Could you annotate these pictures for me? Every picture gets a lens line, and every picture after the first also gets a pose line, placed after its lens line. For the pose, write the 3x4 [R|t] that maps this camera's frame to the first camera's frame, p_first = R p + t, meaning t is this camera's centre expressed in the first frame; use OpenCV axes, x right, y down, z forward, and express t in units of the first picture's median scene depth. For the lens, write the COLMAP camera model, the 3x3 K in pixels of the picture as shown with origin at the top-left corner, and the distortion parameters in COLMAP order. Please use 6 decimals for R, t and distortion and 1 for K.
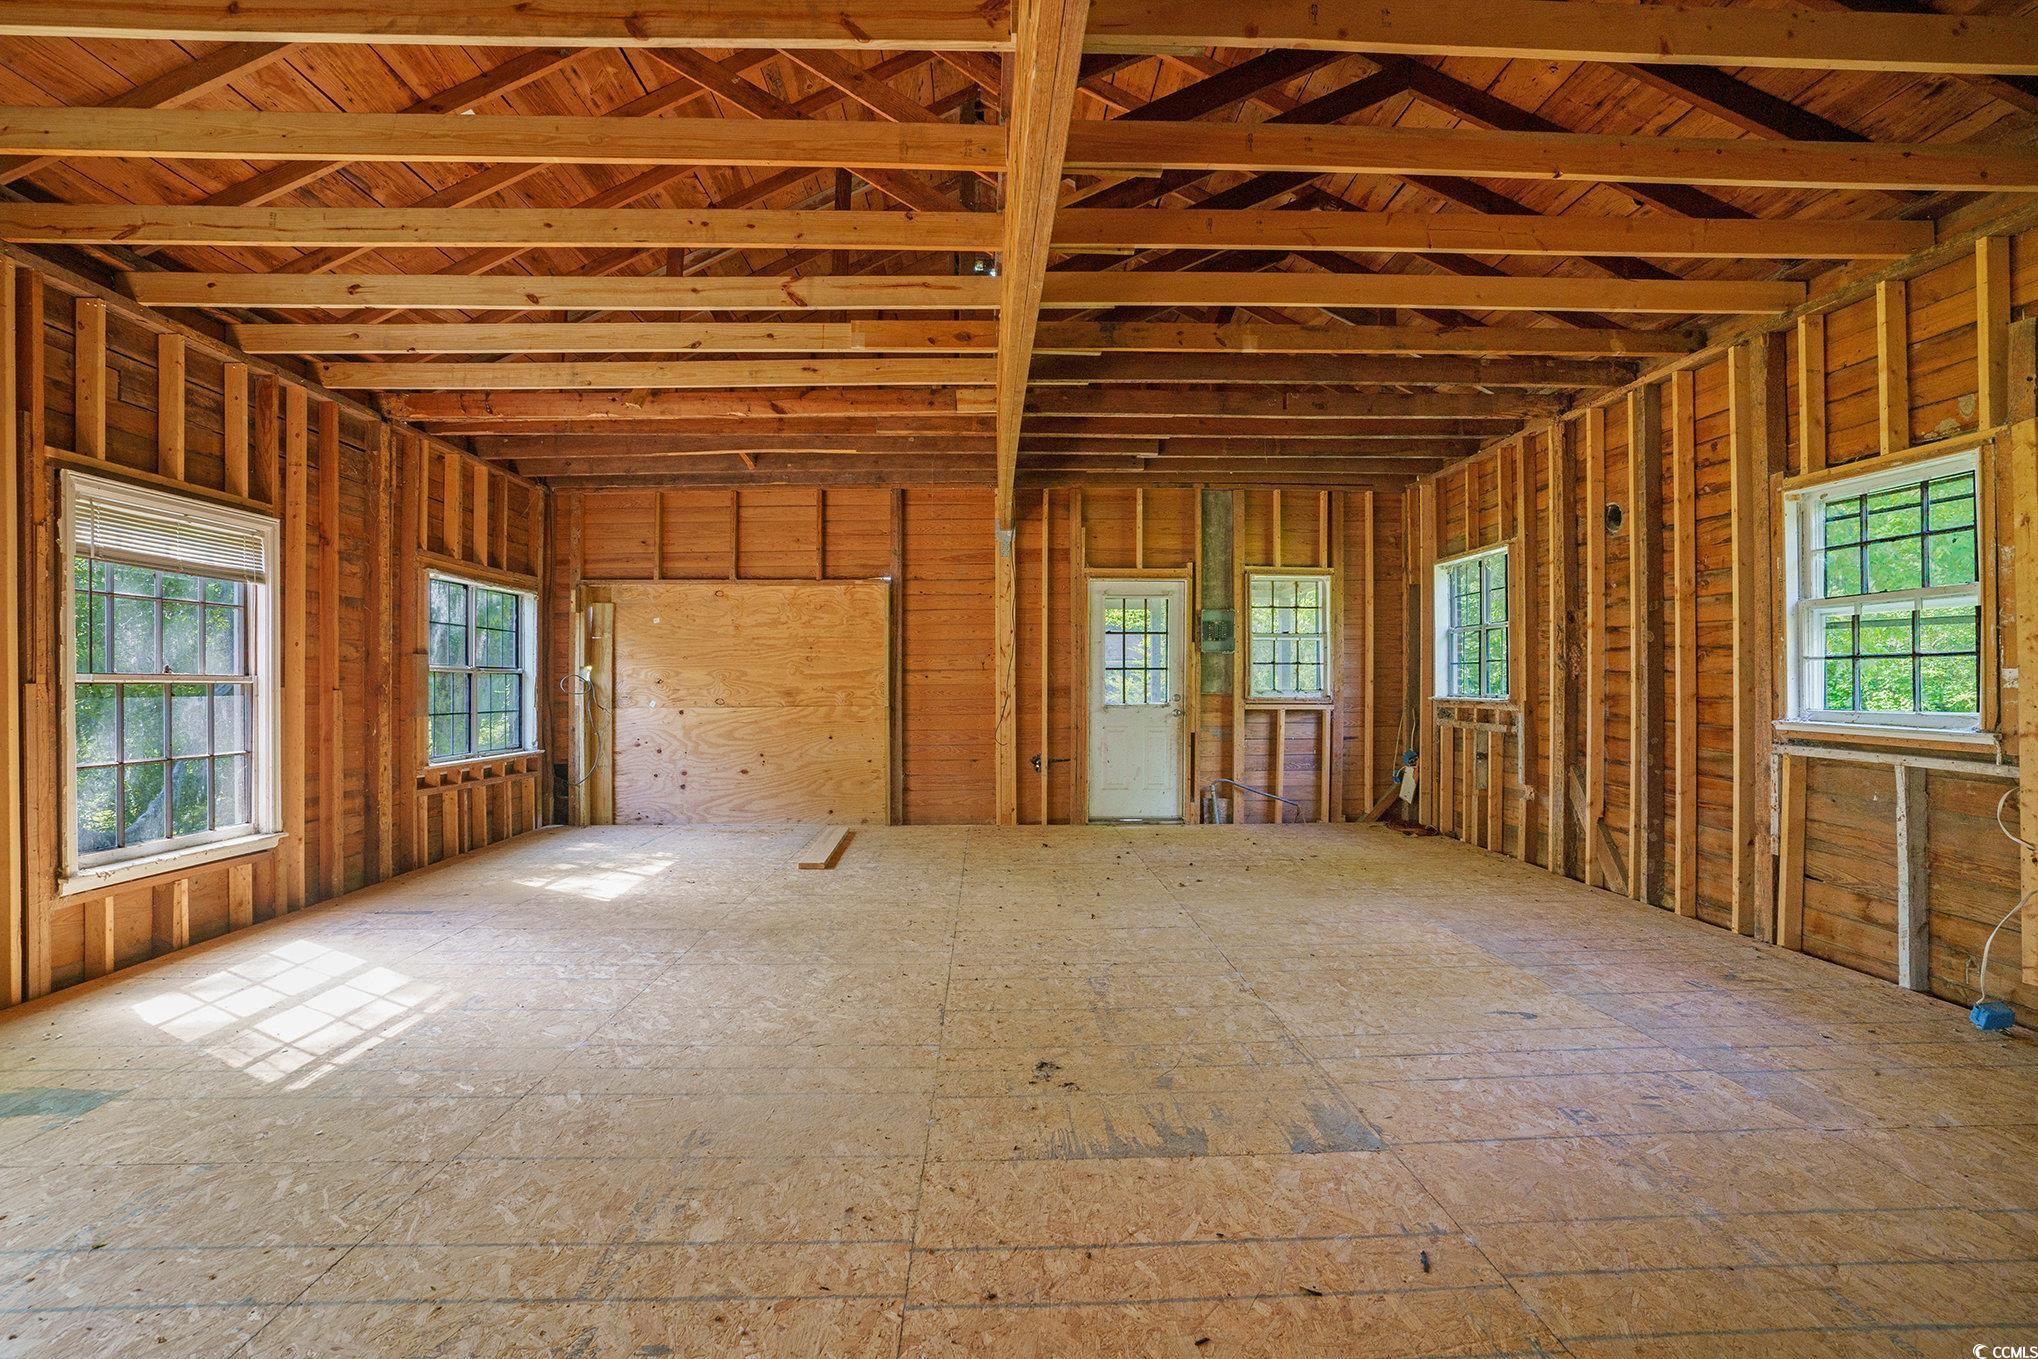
lens RADIAL K [[1037.1, 0, 1013.4], [0, 1037.1, 671.7], [0, 0, 1]] dist [-0.091770, 0.044165]
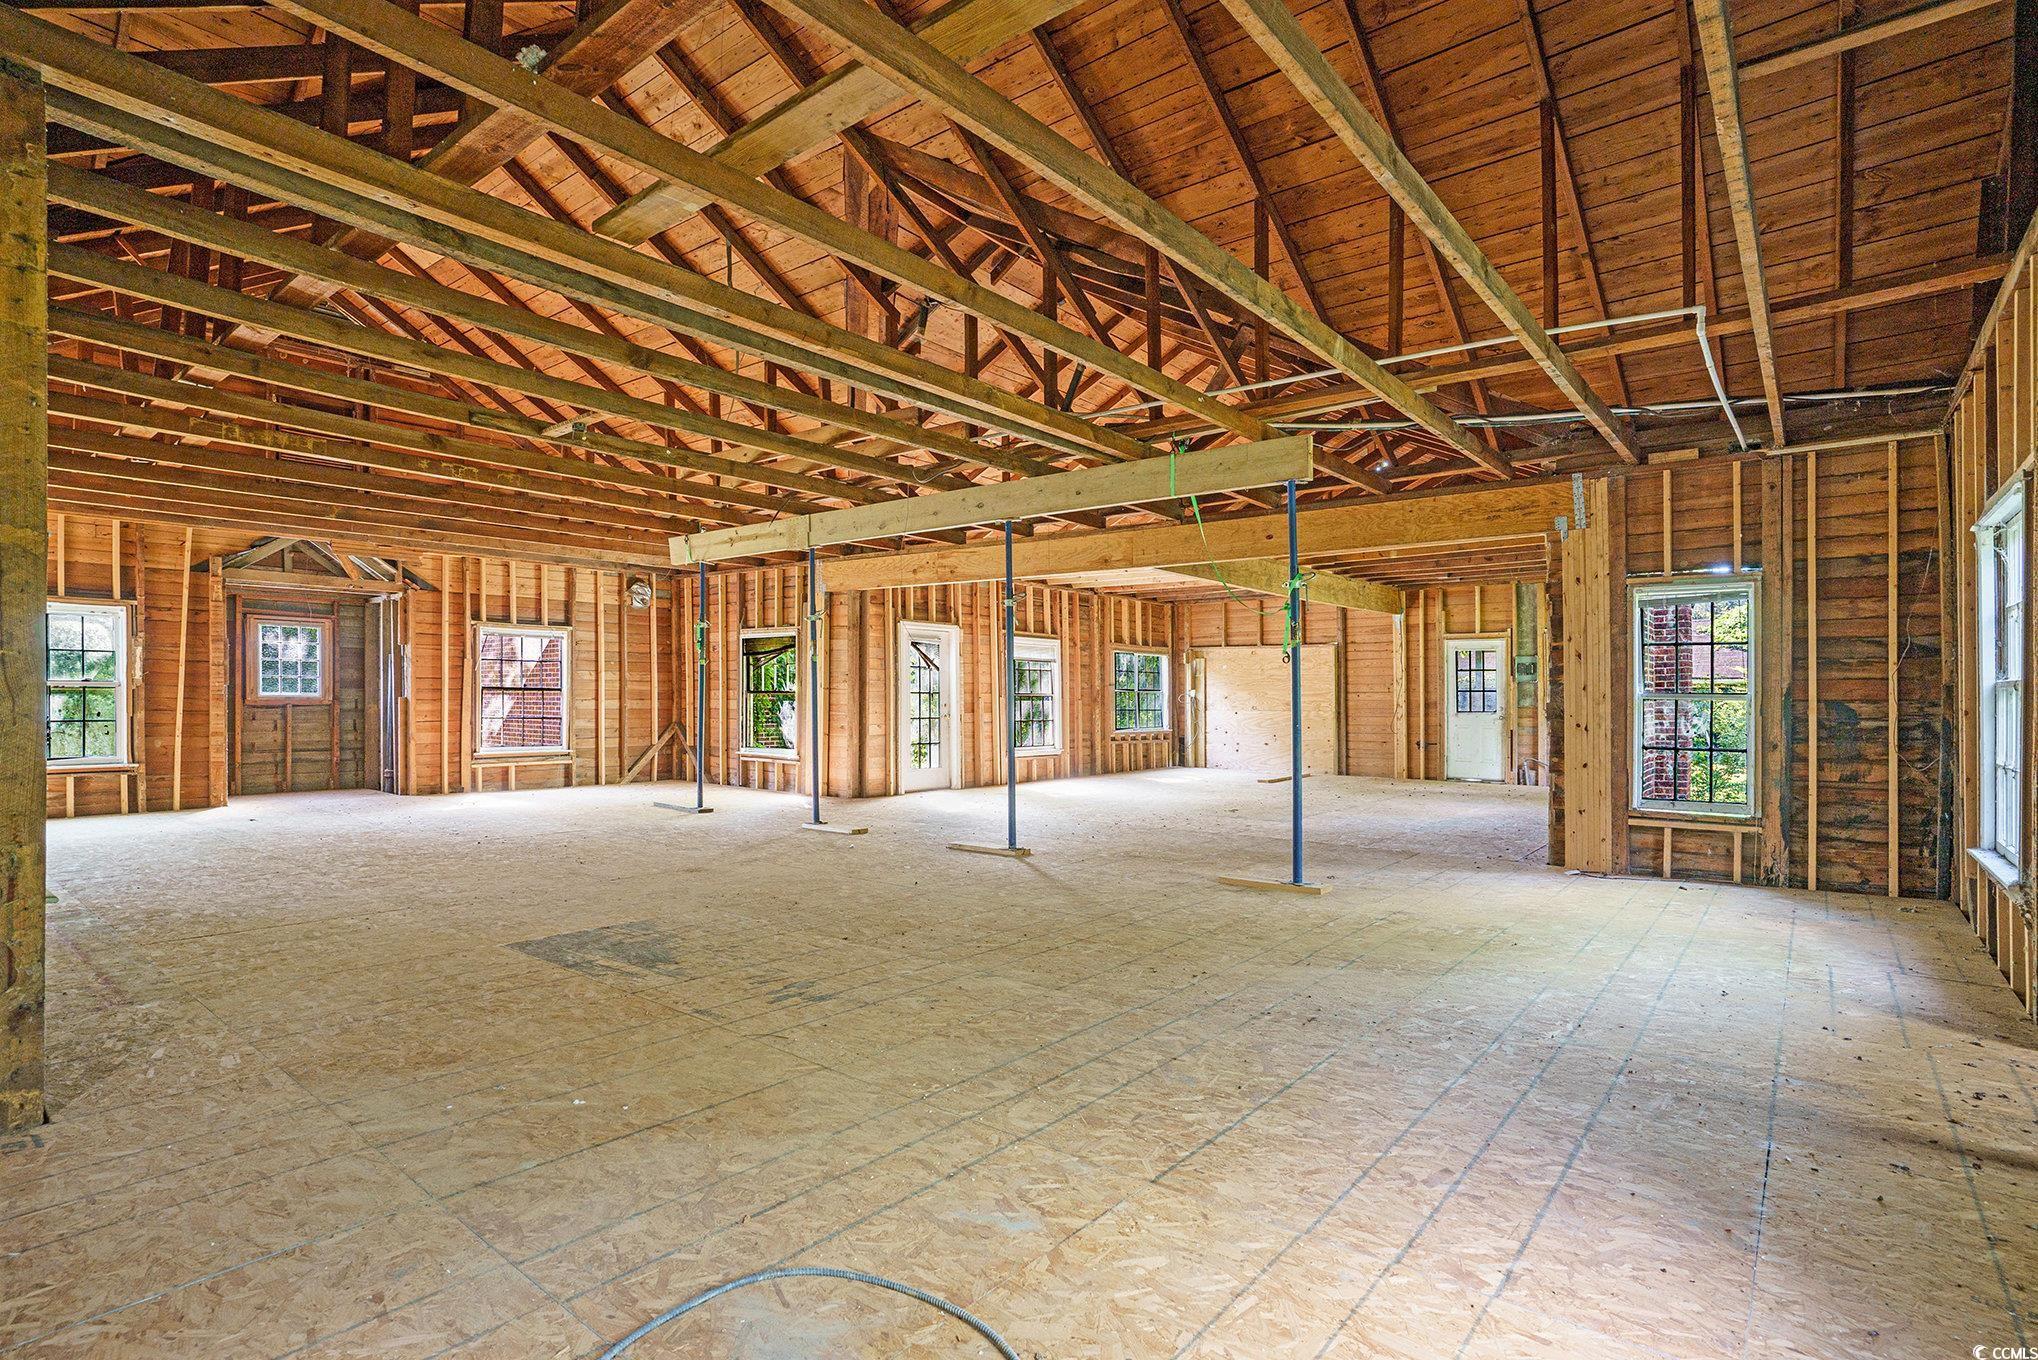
lens RADIAL K [[1022.2, 0, 1019.8], [0, 1022.2, 695.6], [0, 0, 1]] dist [-0.070370, 0.020390]
pose [[0.767330, 0.005069, -0.641233, 0.616641], [-0.000106, 0.999970, 0.007779, -0.009298], [0.641253, -0.005901, 0.767307, -0.772104]]
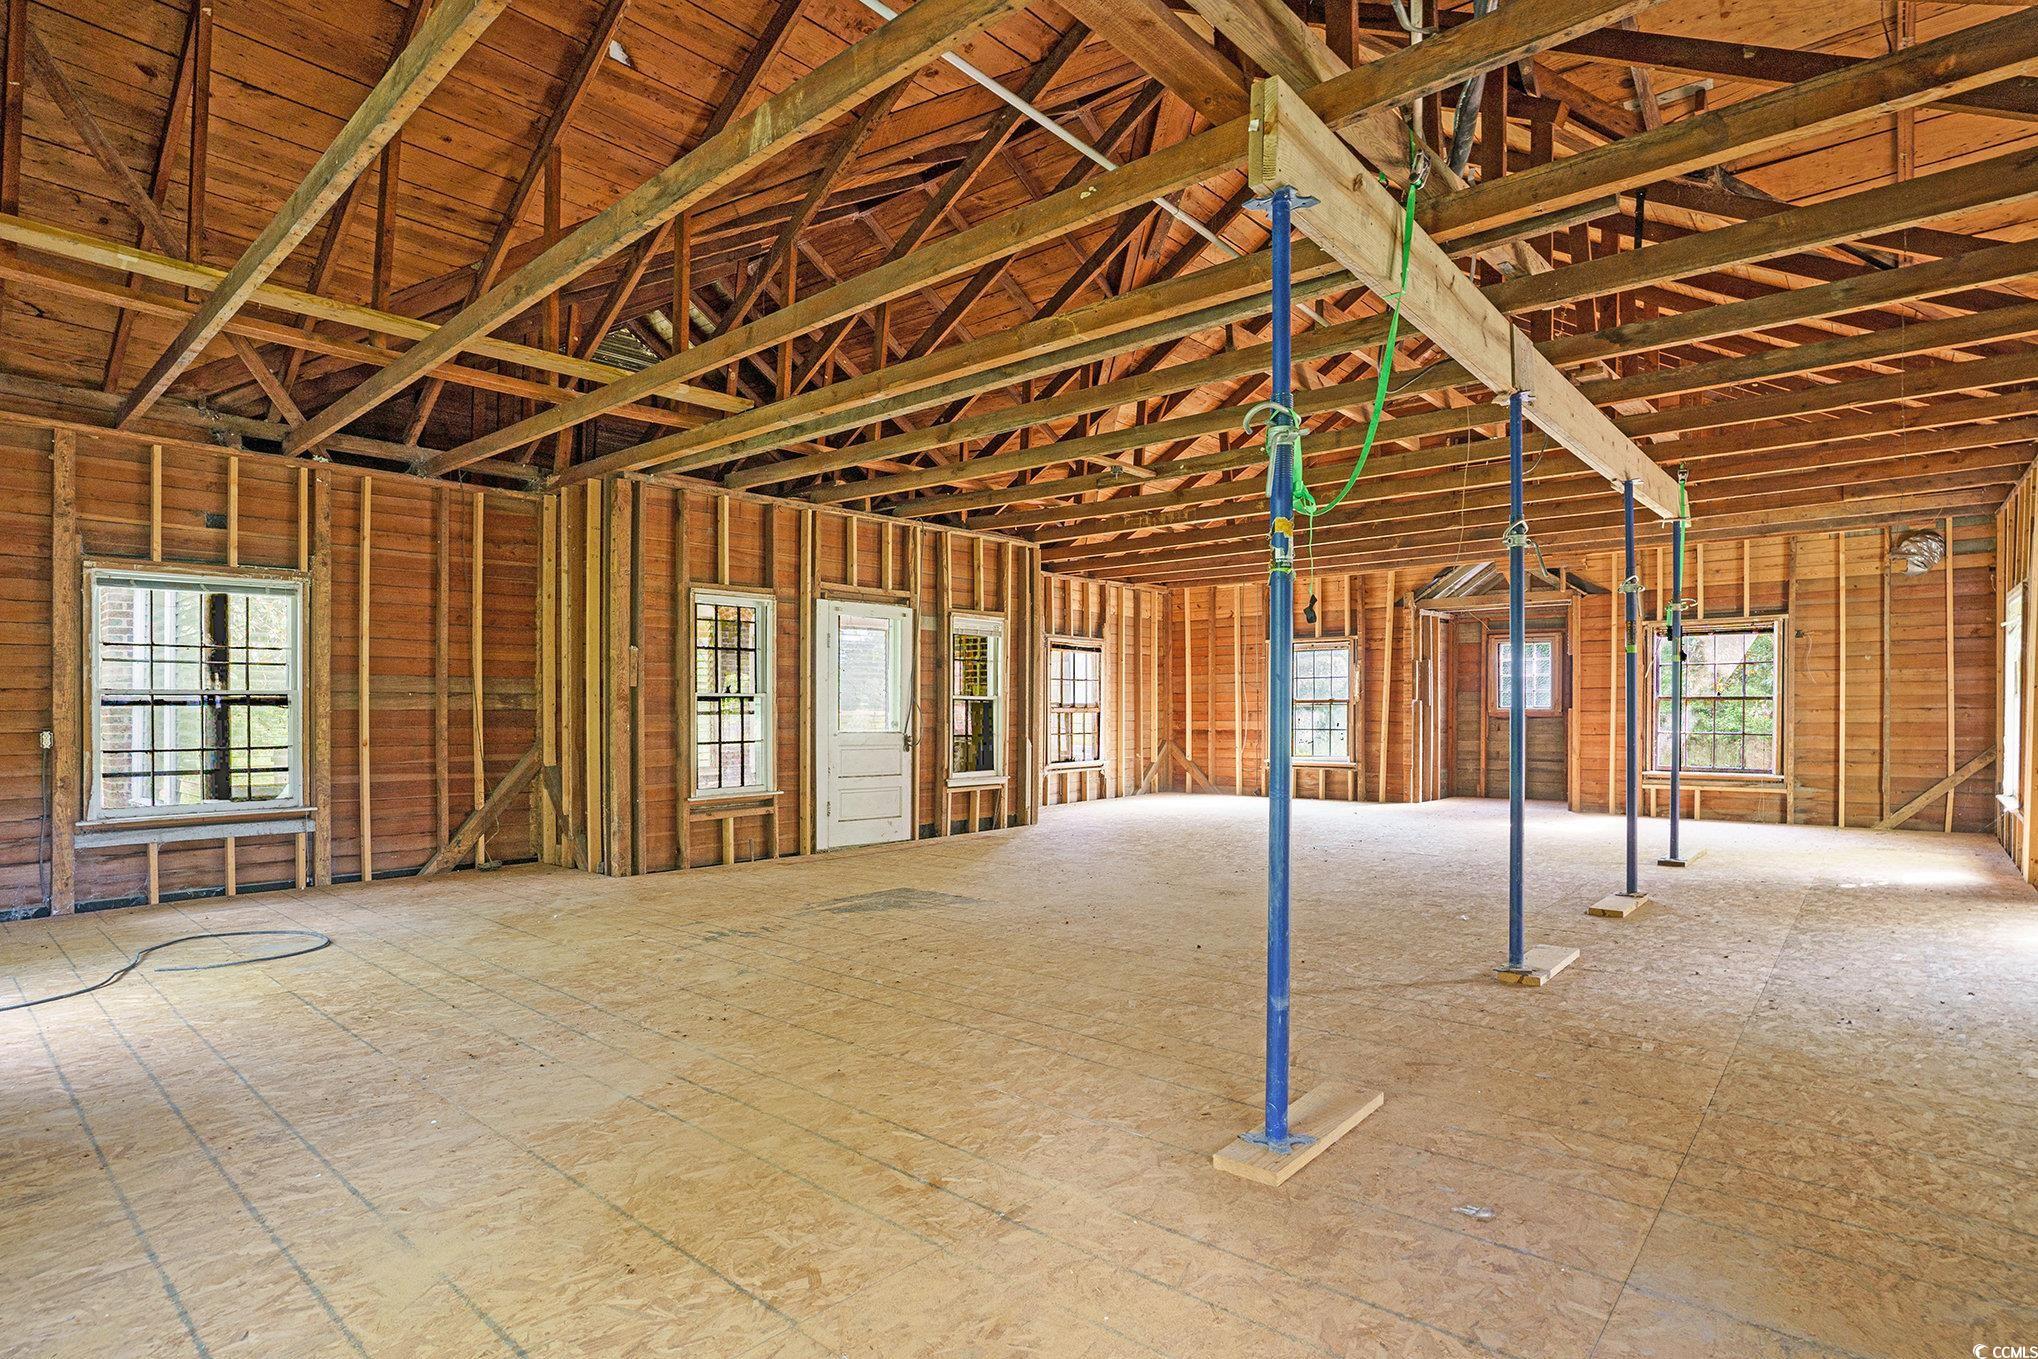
lens RADIAL K [[1049.2, 0, 1006.9], [0, 1049.2, 712.9], [0, 0, 1]] dist [-0.075642, 0.035561]
pose [[-0.681128, 0.008636, -0.732114, 0.588155], [0.016482, 0.999858, -0.003540, 0.001023], [0.731979, -0.014478, -0.681173, 0.078265]]
